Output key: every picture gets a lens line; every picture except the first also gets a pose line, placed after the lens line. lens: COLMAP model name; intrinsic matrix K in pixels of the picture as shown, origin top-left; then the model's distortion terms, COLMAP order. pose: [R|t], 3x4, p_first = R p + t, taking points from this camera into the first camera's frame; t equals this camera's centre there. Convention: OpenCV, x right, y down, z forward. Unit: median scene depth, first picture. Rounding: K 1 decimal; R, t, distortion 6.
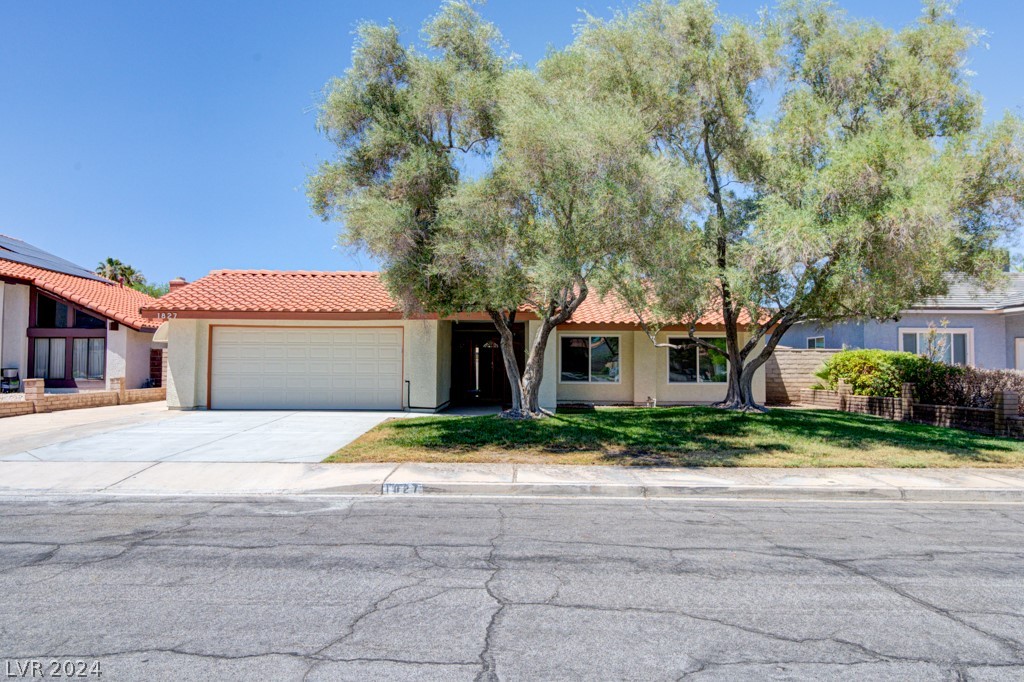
lens RADIAL K [[751.3, 0, 512.0], [0, 751.3, 341.0], [0, 0, 1]] dist [0.001948, 0.000549]
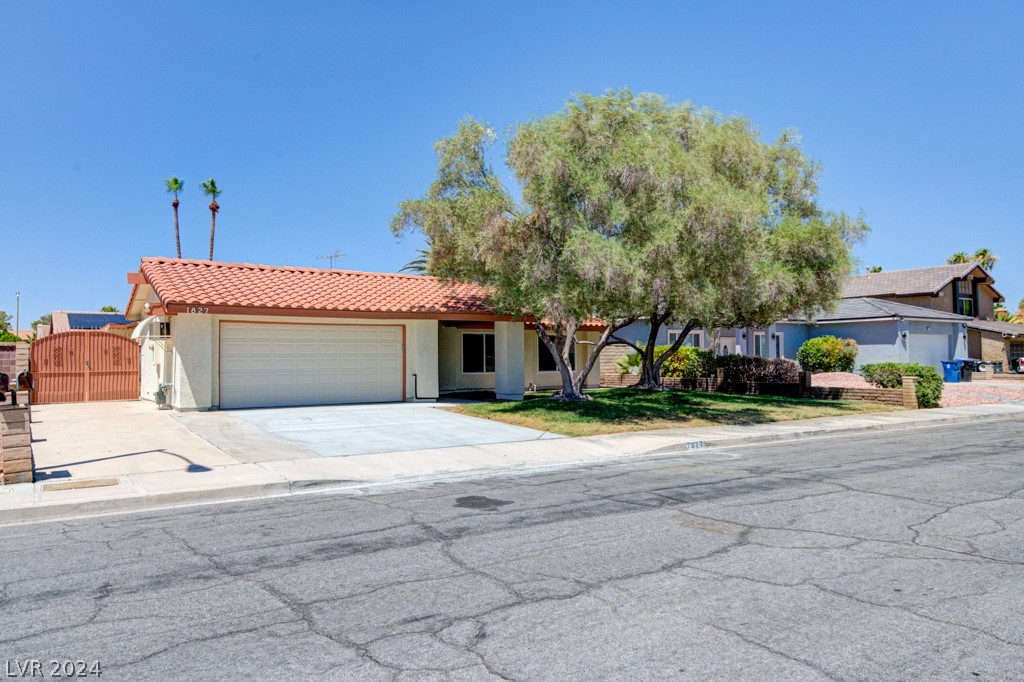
lens RADIAL K [[751.3, 0, 512.0], [0, 751.3, 341.0], [0, 0, 1]] dist [0.001948, 0.000549]
pose [[0.814753, 0.001828, 0.579805, -0.657385], [-0.008714, 0.999921, 0.009092, -0.007366], [-0.579743, -0.012460, 0.814704, 0.017661]]
